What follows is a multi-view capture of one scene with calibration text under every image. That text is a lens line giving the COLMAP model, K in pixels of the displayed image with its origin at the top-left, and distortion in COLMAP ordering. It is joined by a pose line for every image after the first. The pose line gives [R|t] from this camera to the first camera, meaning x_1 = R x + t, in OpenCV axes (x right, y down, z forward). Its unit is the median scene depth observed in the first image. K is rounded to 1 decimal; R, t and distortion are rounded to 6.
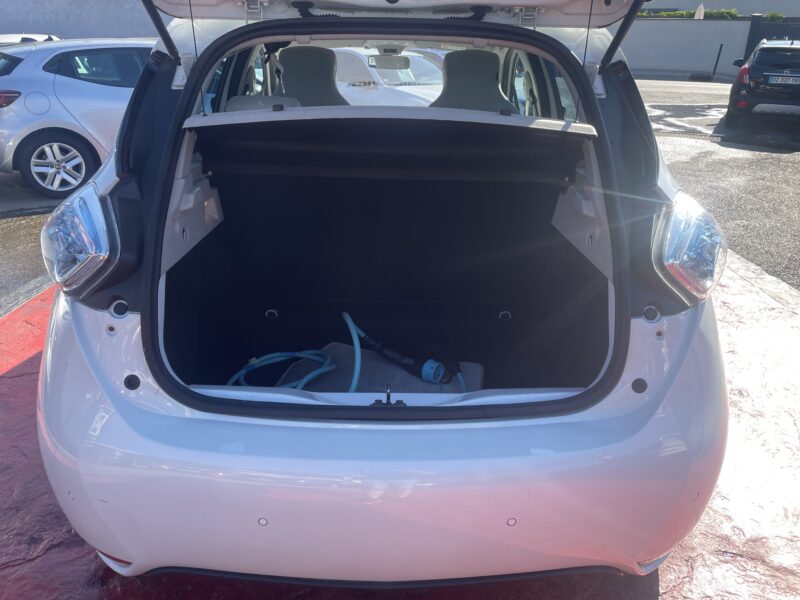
lens RADIAL K [[621.7, 0, 400.0], [0, 621.7, 300.0], [0, 0, 1]] dist [0.076943, -0.097542]
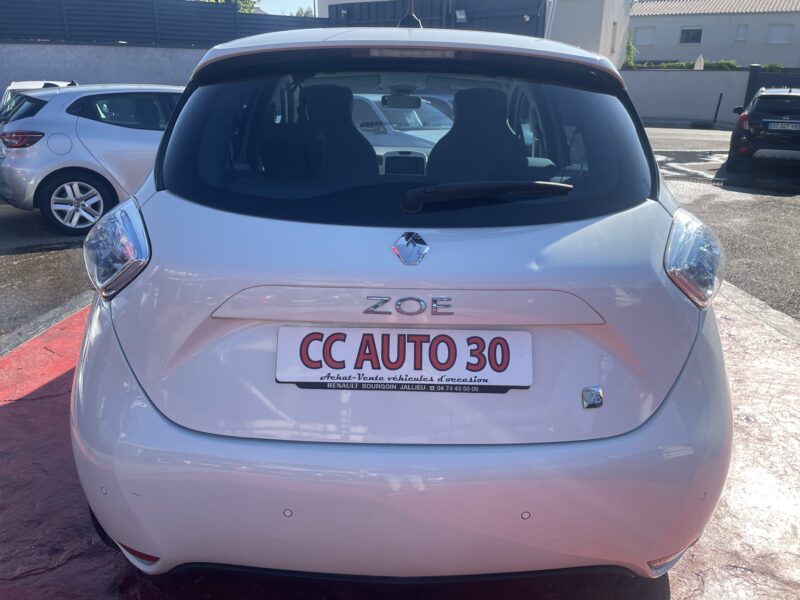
lens RADIAL K [[621.7, 0, 400.0], [0, 621.7, 300.0], [0, 0, 1]] dist [0.076943, -0.097542]
pose [[0.999952, 0.003764, -0.008991, -0.005354], [-0.004377, 0.997600, -0.069104, 0.016373], [0.008710, 0.069141, 0.997569, -0.015677]]
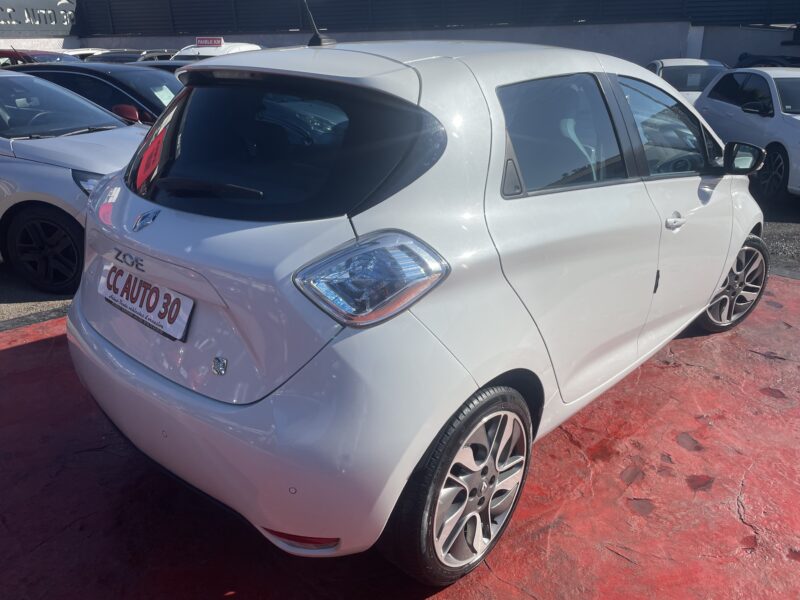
lens RADIAL K [[621.7, 0, 400.0], [0, 621.7, 300.0], [0, 0, 1]] dist [0.076943, -0.097542]
pose [[0.716202, 0.237870, -0.656104, 0.733894], [-0.254651, 0.964374, 0.071657, -0.104454], [0.649775, 0.115756, 0.751261, 0.158550]]
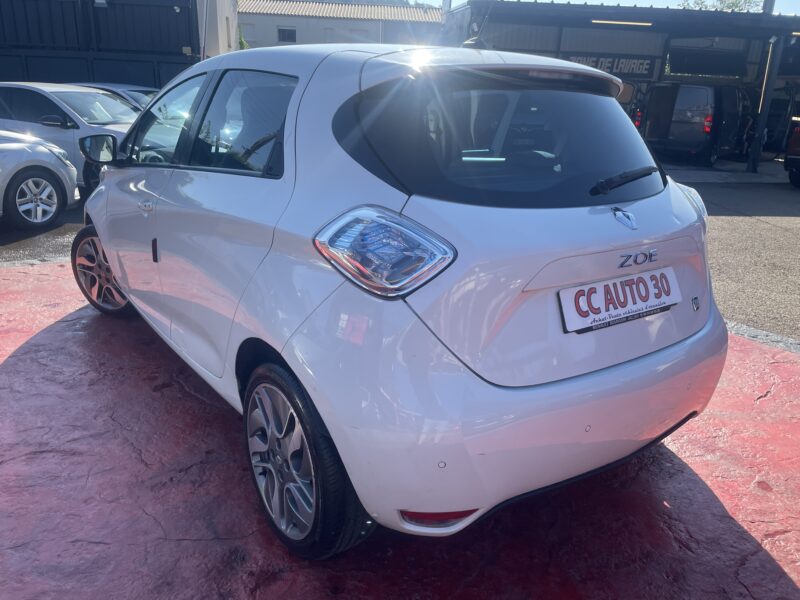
lens RADIAL K [[621.7, 0, 400.0], [0, 621.7, 300.0], [0, 0, 1]] dist [0.076943, -0.097542]
pose [[0.821722, -0.169520, 0.544092, -0.647561], [0.200330, 0.979725, 0.002697, -0.025198], [-0.533518, 0.106782, 0.839021, 0.038590]]
